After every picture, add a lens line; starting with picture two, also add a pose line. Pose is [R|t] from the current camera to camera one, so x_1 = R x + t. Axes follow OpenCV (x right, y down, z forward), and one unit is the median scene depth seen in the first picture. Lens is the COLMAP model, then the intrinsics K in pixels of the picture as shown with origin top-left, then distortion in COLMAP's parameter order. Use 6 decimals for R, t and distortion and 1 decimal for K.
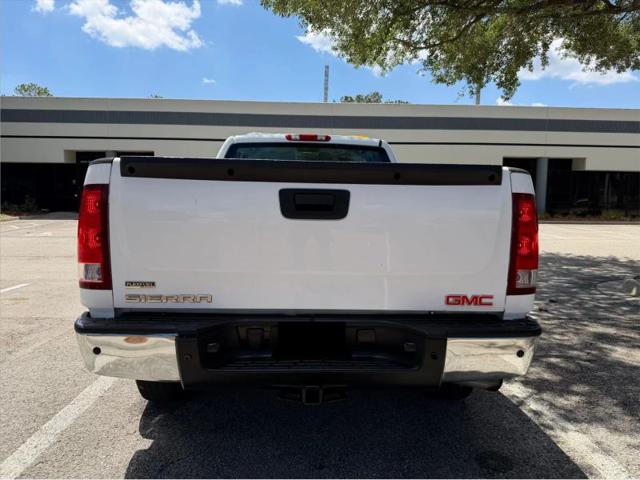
lens RADIAL K [[457.5, 0, 318.6], [0, 457.5, 237.9], [0, 0, 1]] dist [0.033282, -0.050127]
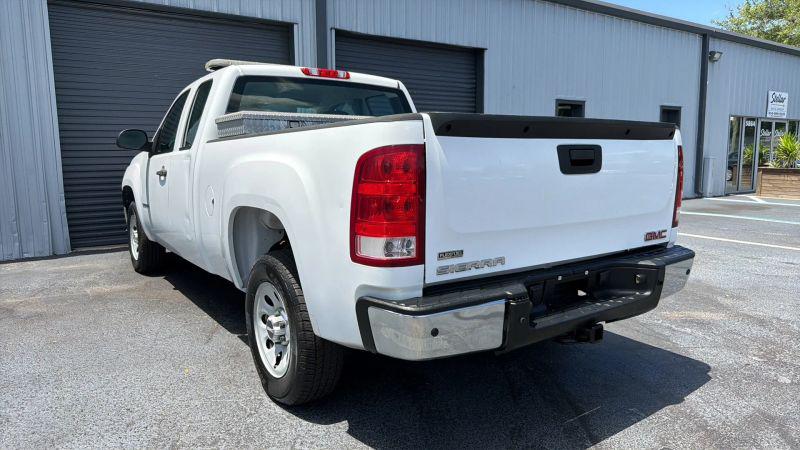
lens RADIAL K [[543.6, 0, 398.1], [0, 543.6, 222.8], [0, 0, 1]] dist [0.037223, 0.000517]
pose [[0.838036, -0.089945, 0.538150, -0.265388], [0.049676, 0.994800, 0.088911, -0.015535], [-0.543349, -0.047778, 0.838146, 0.041171]]
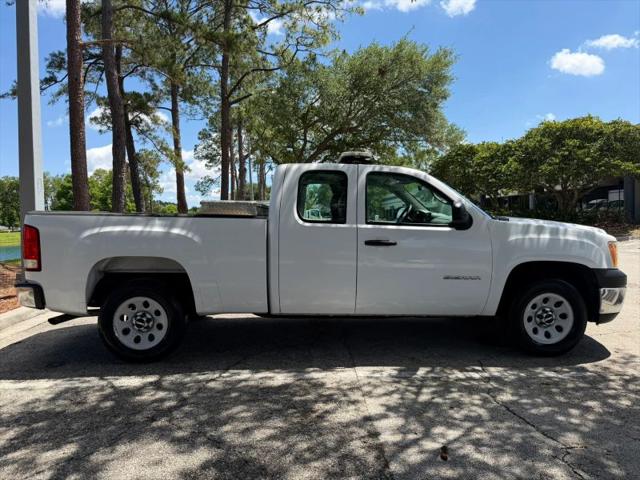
lens RADIAL K [[457.5, 0, 318.6], [0, 457.5, 237.9], [0, 0, 1]] dist [0.033282, -0.050127]
pose [[-0.010700, 0.030303, -0.999483, 0.674398], [-0.059570, 0.997746, 0.030888, -0.045441], [0.998167, 0.059869, -0.008871, 0.623005]]
